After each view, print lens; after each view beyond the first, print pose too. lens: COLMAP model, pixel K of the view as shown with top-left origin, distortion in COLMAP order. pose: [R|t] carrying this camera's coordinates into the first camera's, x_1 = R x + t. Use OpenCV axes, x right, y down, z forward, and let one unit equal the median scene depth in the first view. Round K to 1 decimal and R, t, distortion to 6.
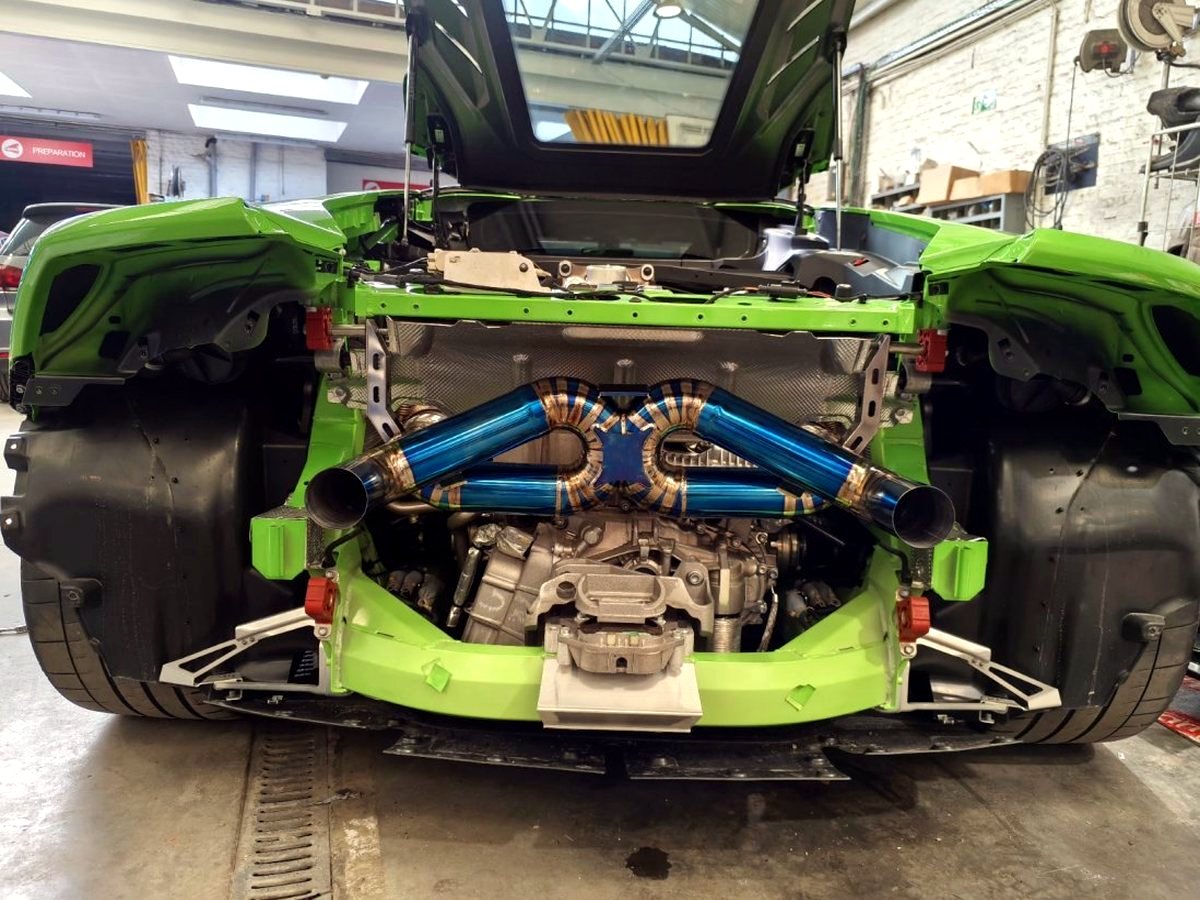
lens RADIAL K [[868.3, 0, 603.4], [0, 868.3, 451.0], [0, 0, 1]] dist [-0.001901, -0.002020]
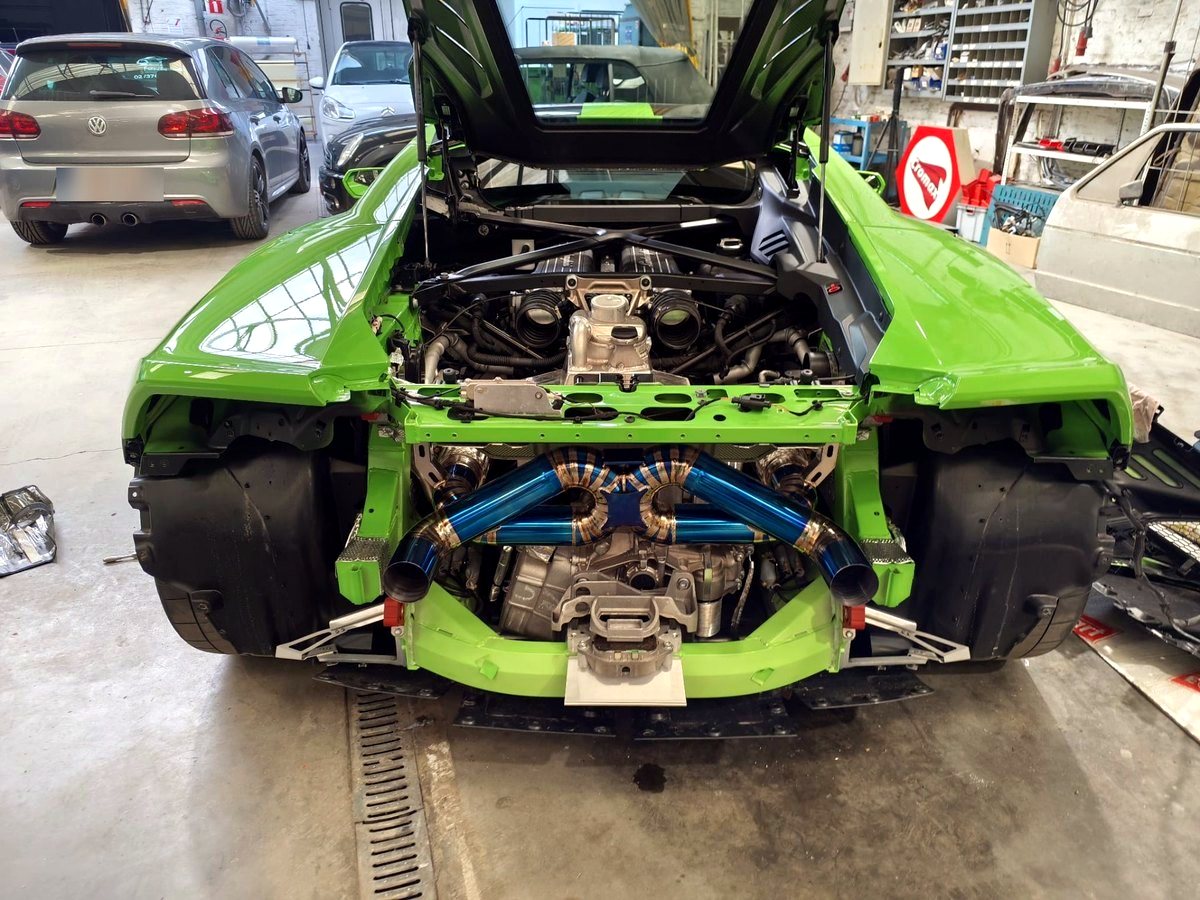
lens RADIAL K [[851.7, 0, 600.0], [0, 851.7, 450.0], [0, 0, 1]] dist [0.001652, -0.005798]
pose [[0.999349, -0.023524, -0.027362, 0.021734], [0.030329, 0.958435, 0.283696, -0.394626], [0.019551, -0.284341, 0.958524, -0.140042]]
